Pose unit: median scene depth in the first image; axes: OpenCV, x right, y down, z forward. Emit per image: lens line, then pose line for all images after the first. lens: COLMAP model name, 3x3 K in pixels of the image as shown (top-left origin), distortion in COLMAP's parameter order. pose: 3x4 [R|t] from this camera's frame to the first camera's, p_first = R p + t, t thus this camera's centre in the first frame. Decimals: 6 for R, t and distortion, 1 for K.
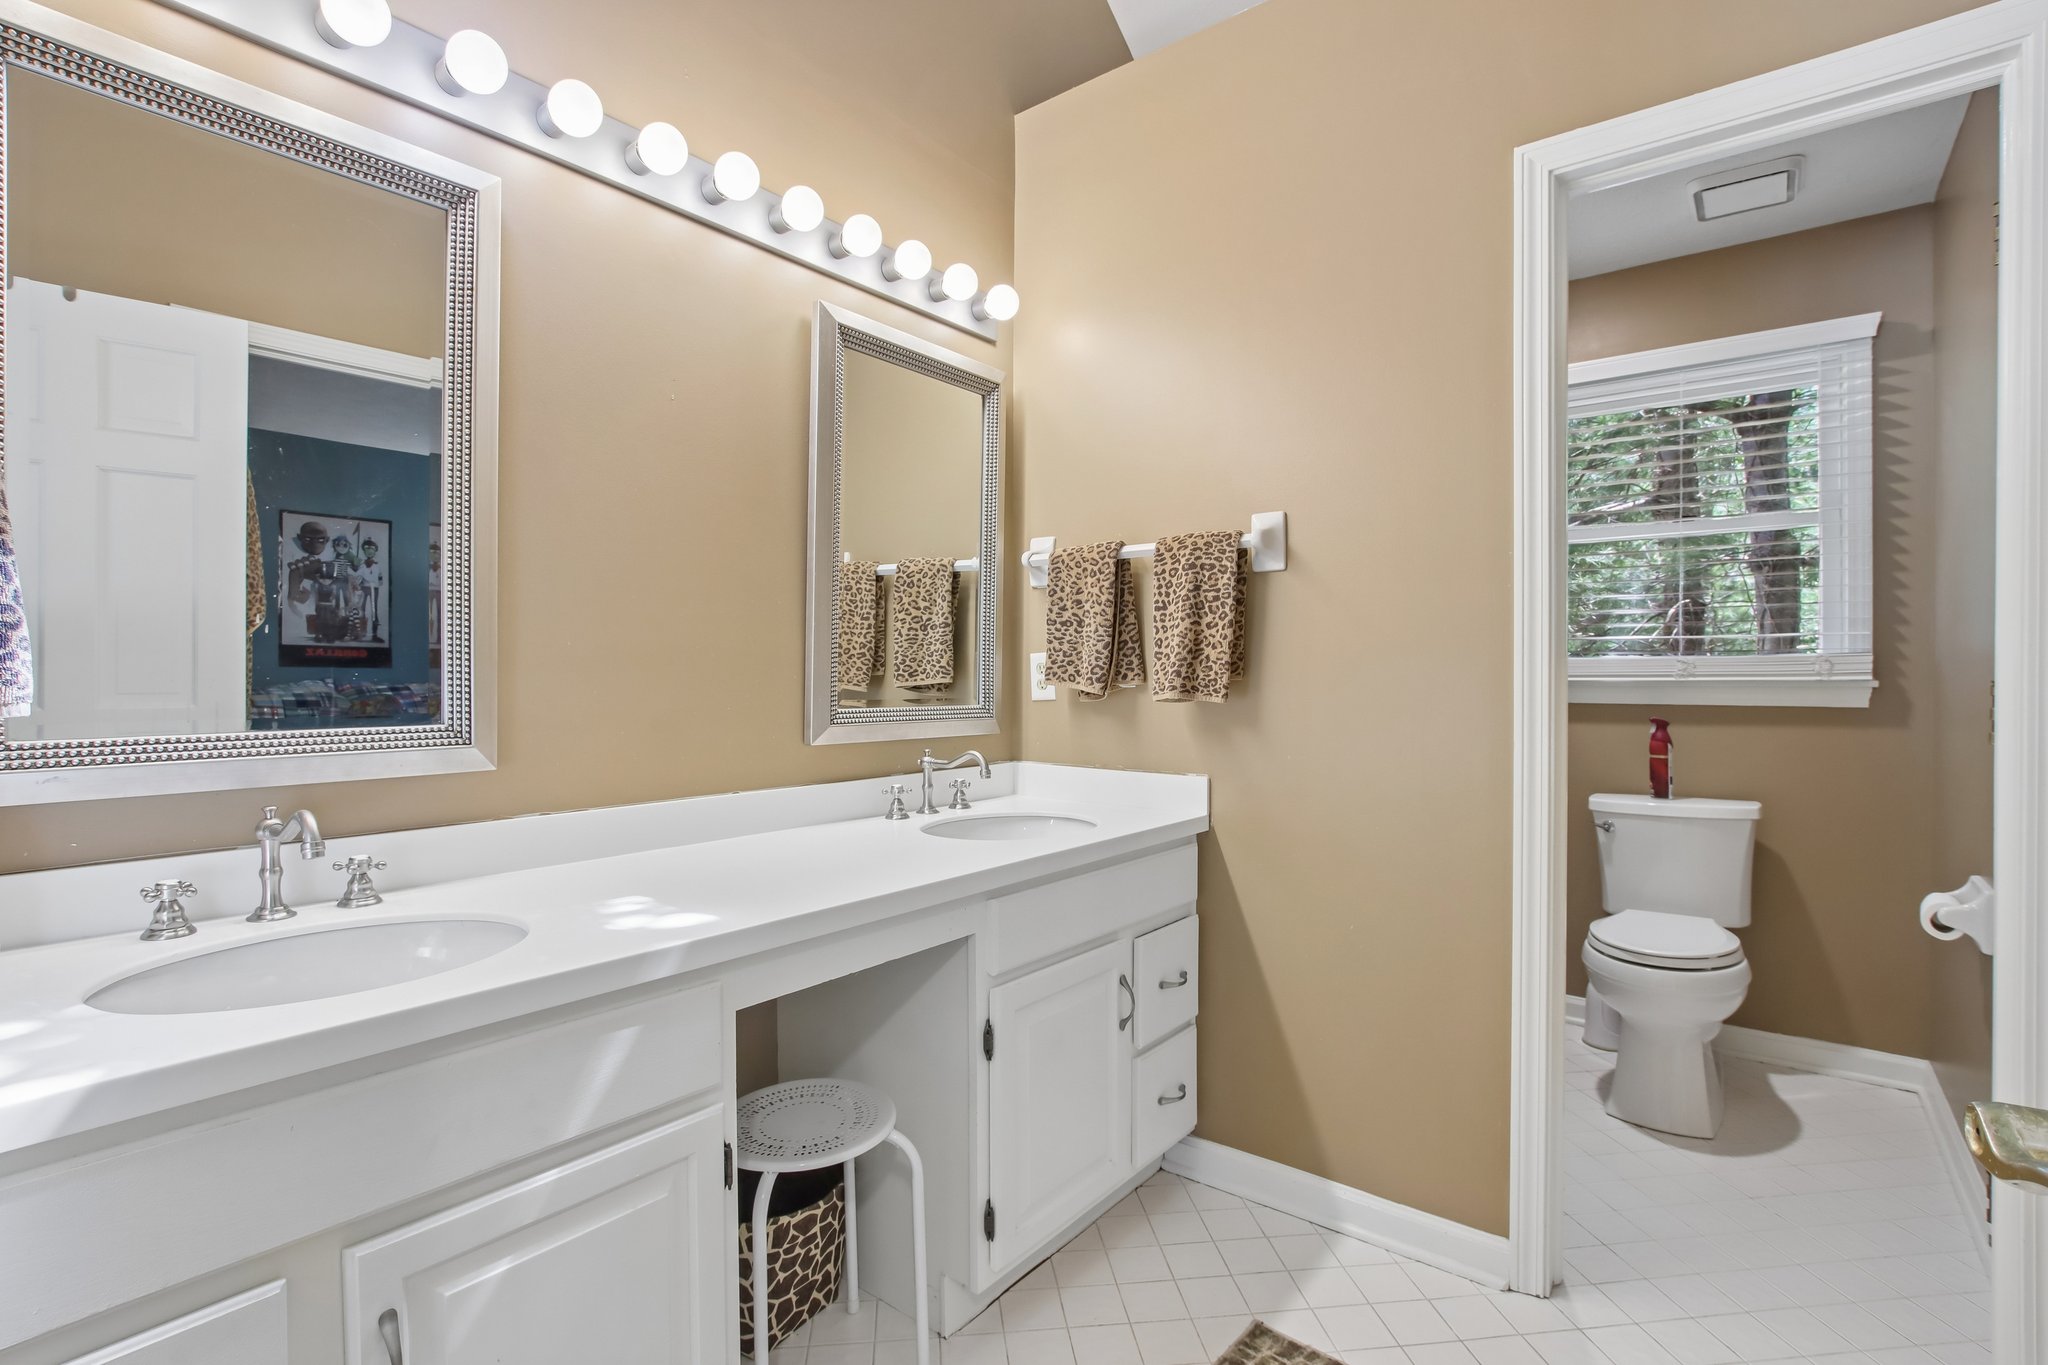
lens RADIAL K [[957.2, 0, 1013.6], [0, 957.2, 671.4], [0, 0, 1]] dist [-0.016812, 0.000963]
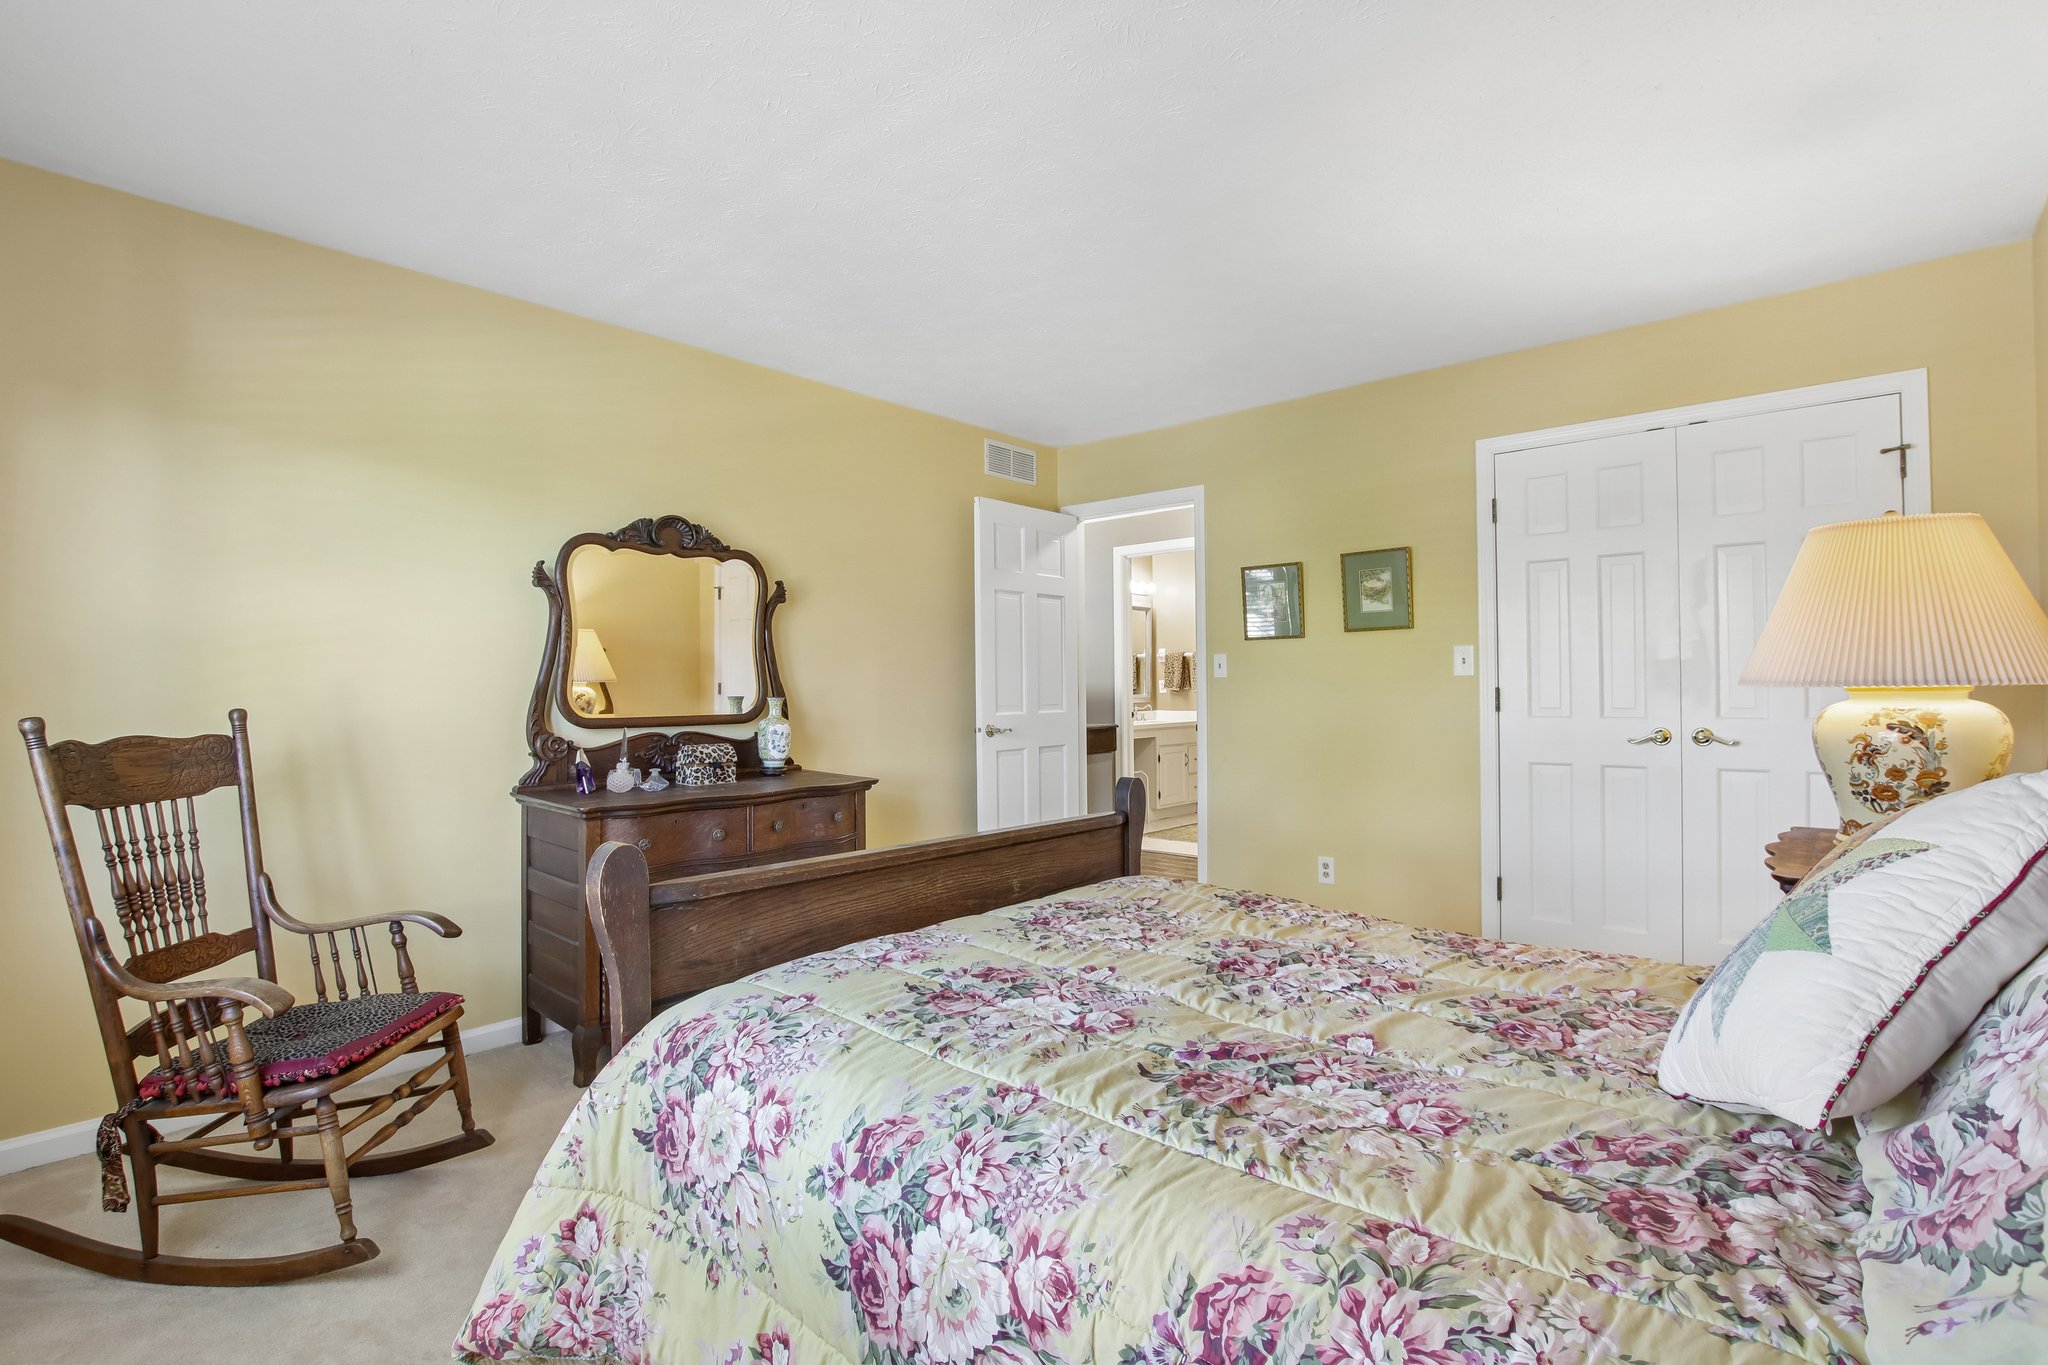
lens RADIAL K [[957.2, 0, 1013.6], [0, 957.2, 671.4], [0, 0, 1]] dist [-0.016812, 0.000963]
pose [[0.998104, -0.010787, -0.060590, -0.519025], [0.010090, 0.999879, -0.011799, -0.025083], [0.060710, 0.011166, 0.998093, -4.411332]]
